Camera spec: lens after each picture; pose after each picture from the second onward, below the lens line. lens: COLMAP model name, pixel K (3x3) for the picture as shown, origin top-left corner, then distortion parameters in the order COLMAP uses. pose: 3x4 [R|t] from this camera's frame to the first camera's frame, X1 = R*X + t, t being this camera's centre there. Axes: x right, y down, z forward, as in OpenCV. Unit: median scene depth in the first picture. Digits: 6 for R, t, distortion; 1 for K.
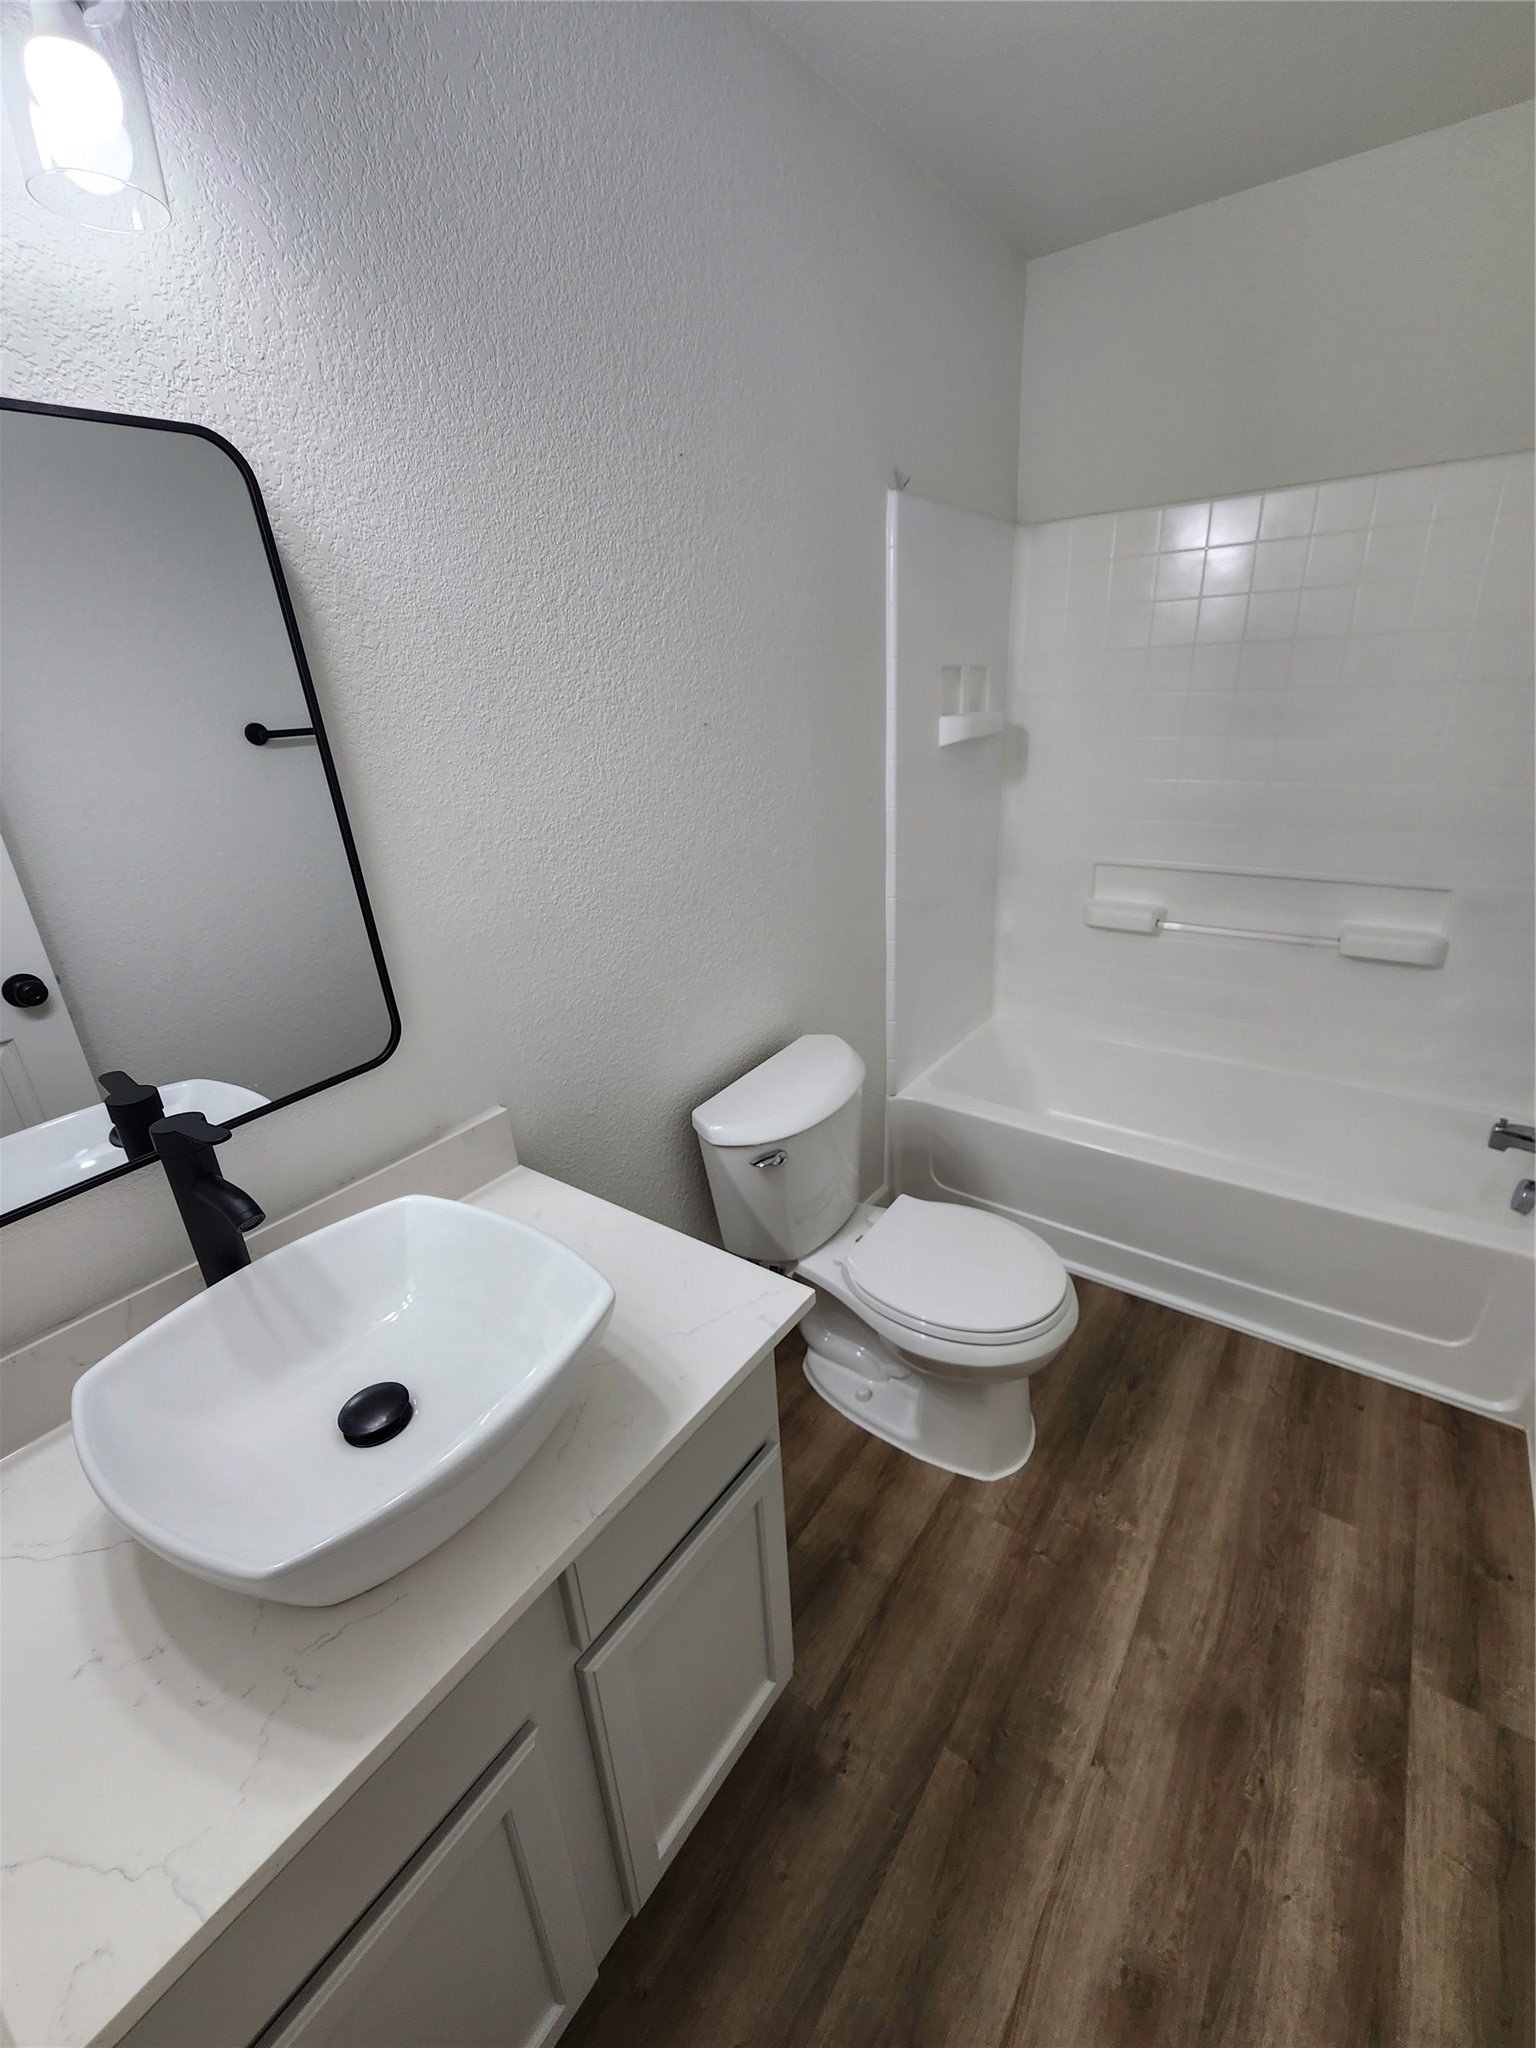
lens RADIAL K [[846.9, 0, 778.3], [0, 846.9, 1026.3], [0, 0, 1]] dist [0.001593, -0.002066]
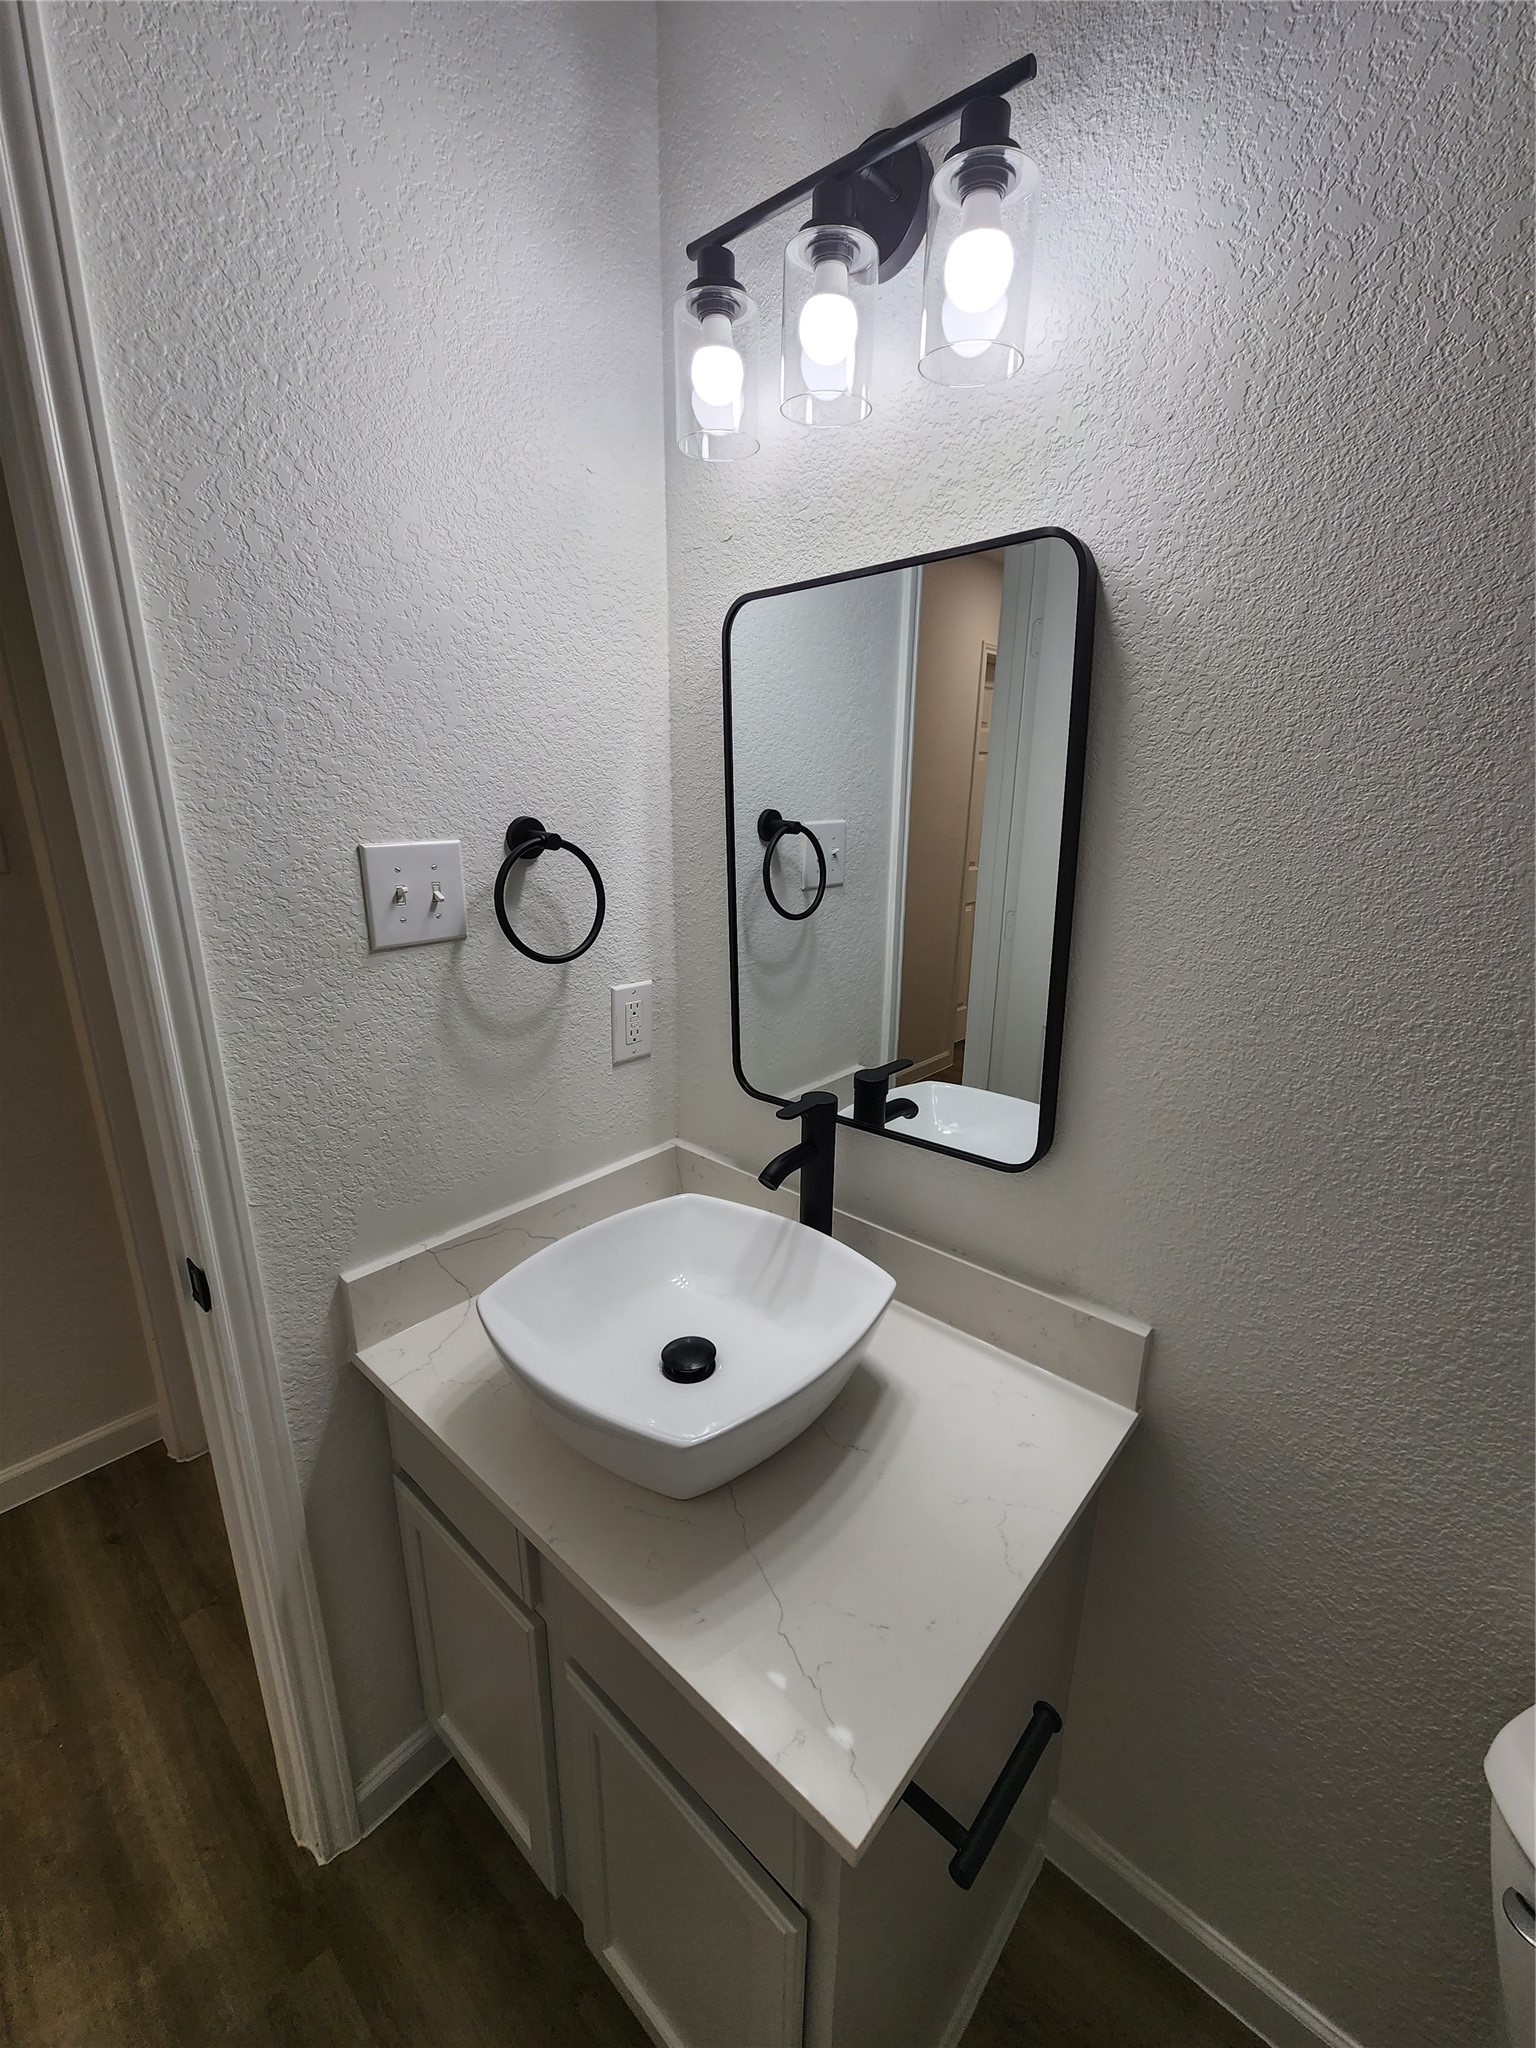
lens RADIAL K [[846.9, 0, 775.1], [0, 846.9, 1024.5], [0, 0, 1]] dist [0.001593, -0.002066]
pose [[-0.104772, 0.323667, -0.940352, 0.334051], [-0.374342, 0.863177, 0.338812, -0.278115], [0.921353, 0.387511, 0.030726, 0.599252]]
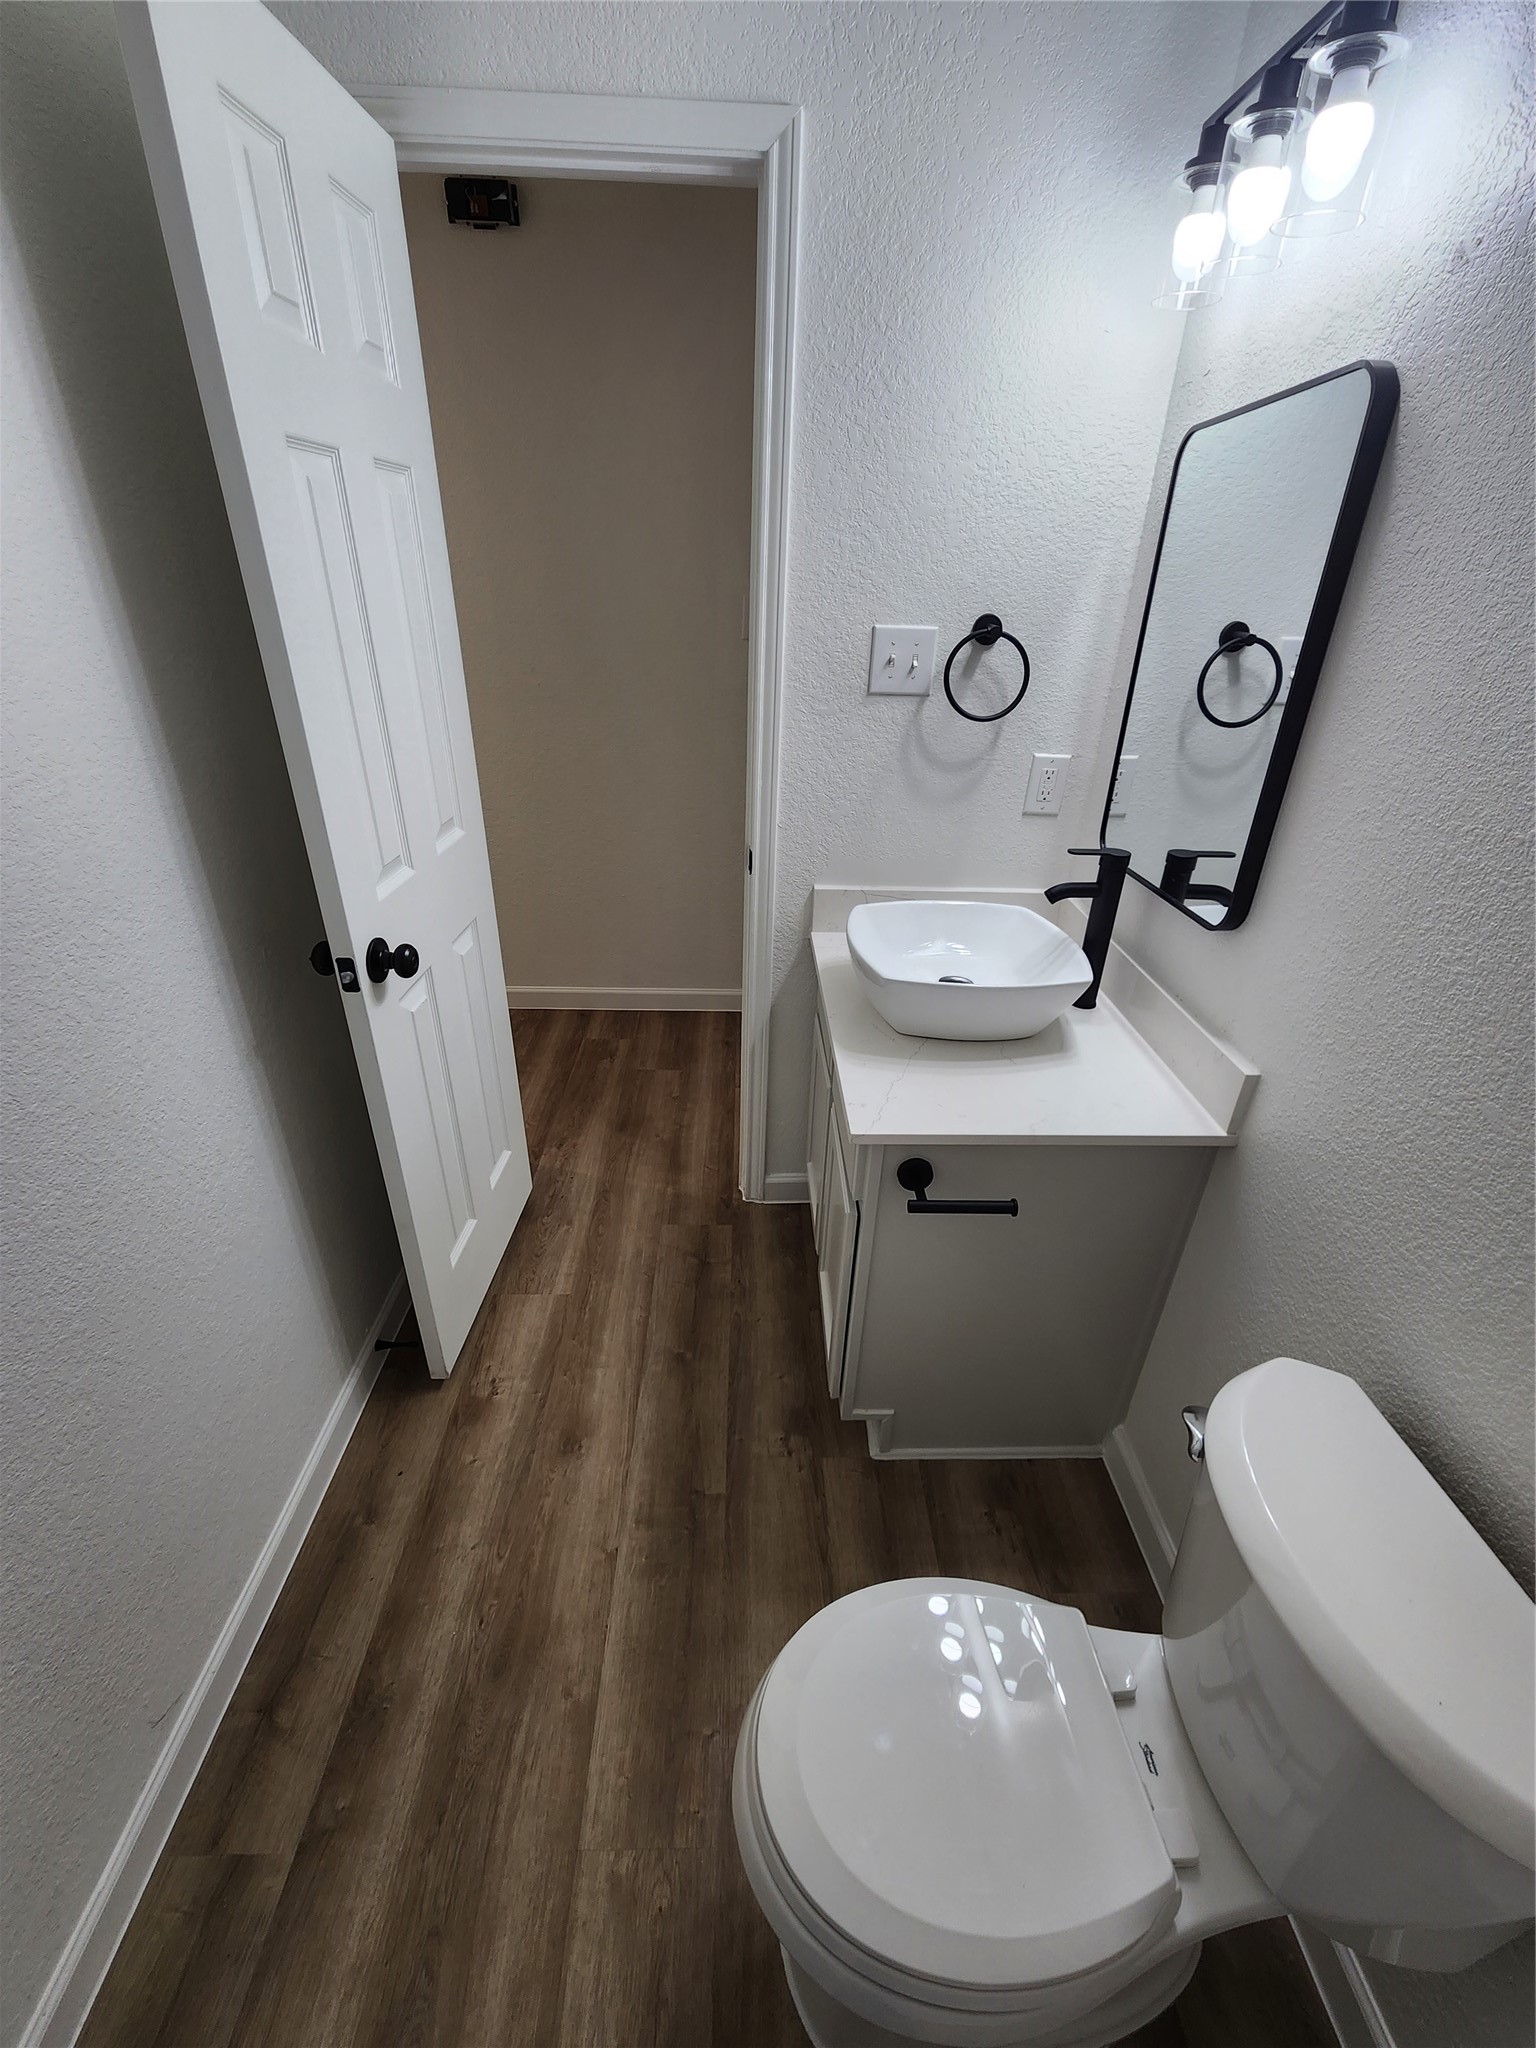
lens RADIAL K [[846.9, 0, 766.0], [0, 846.9, 1023.8], [0, 0, 1]] dist [0.001593, -0.002066]
pose [[-0.800443, 0.304696, -0.516189, 0.585974], [-0.213063, 0.660294, 0.720150, -0.515884], [0.560263, 0.686420, -0.463608, 1.147745]]
